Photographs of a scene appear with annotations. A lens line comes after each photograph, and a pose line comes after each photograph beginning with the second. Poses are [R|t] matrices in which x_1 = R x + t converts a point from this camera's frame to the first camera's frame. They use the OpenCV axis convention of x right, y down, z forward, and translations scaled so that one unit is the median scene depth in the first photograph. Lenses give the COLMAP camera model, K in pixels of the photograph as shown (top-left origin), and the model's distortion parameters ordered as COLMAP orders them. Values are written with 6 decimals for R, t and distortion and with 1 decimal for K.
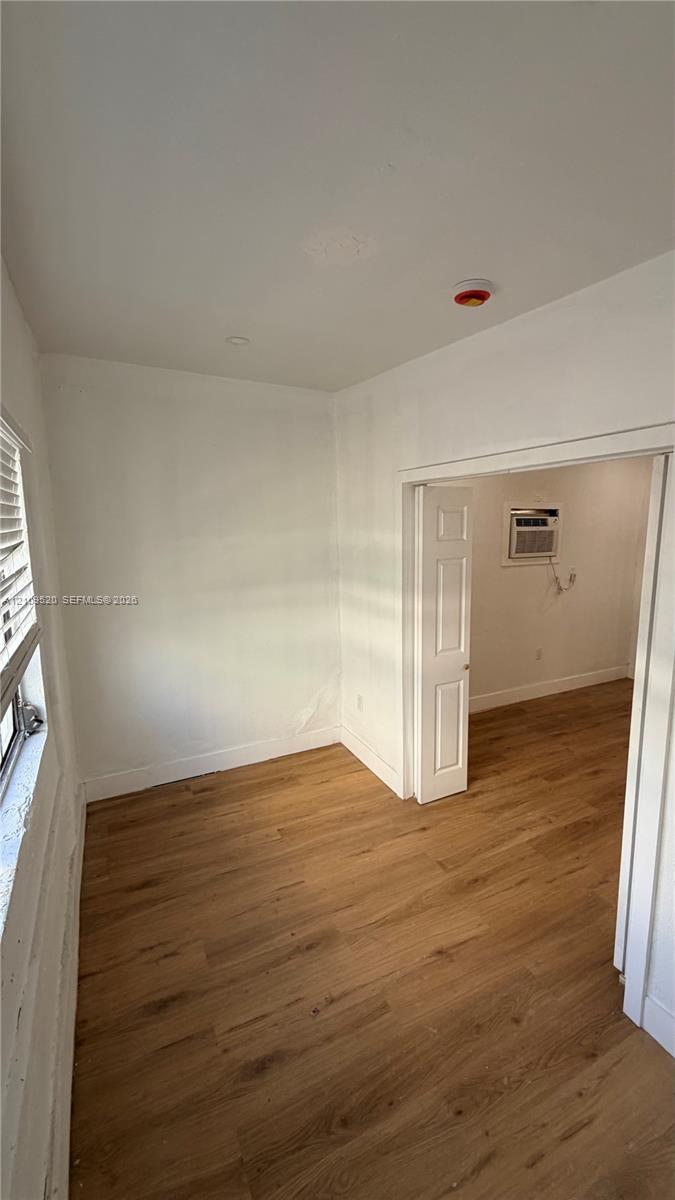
lens RADIAL K [[489.2, 0, 336.2], [0, 489.2, 597.5], [0, 0, 1]] dist [0.001679, 0.000213]
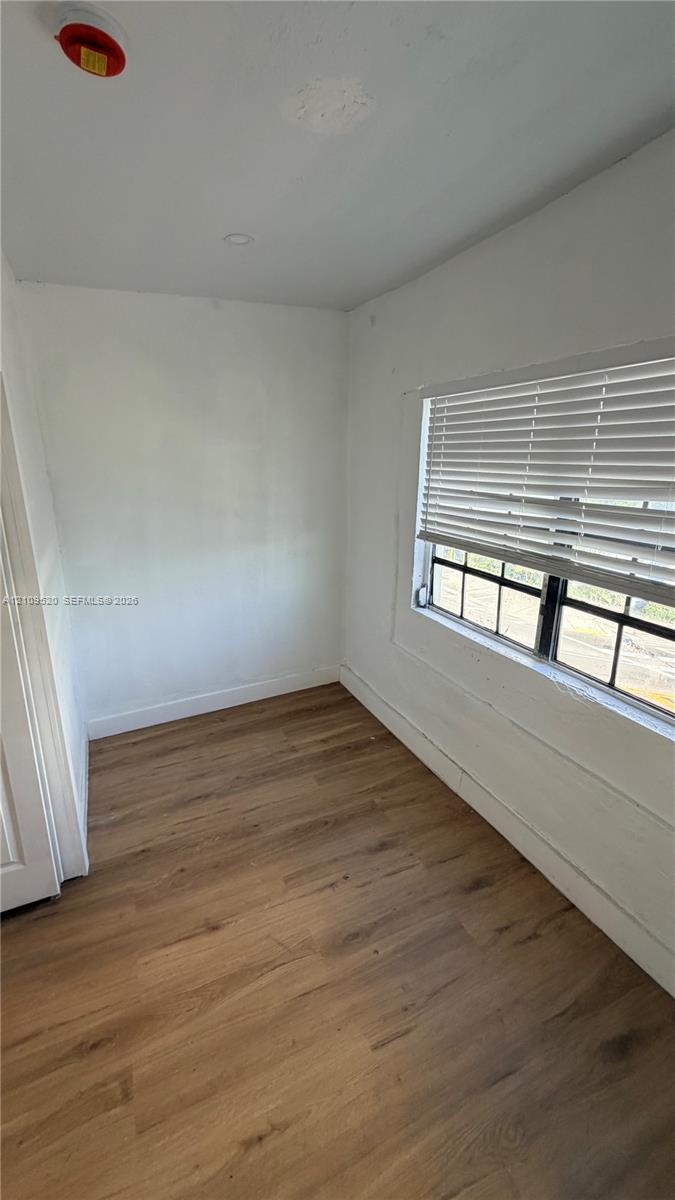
lens RADIAL K [[489.2, 0, 337.1], [0, 489.2, 598.5], [0, 0, 1]] dist [0.001679, 0.000213]
pose [[-0.999657, -0.017206, 0.019749, -0.027652], [-0.007289, 0.906930, 0.421218, -0.231491], [-0.025158, 0.420929, -0.906745, 1.545987]]
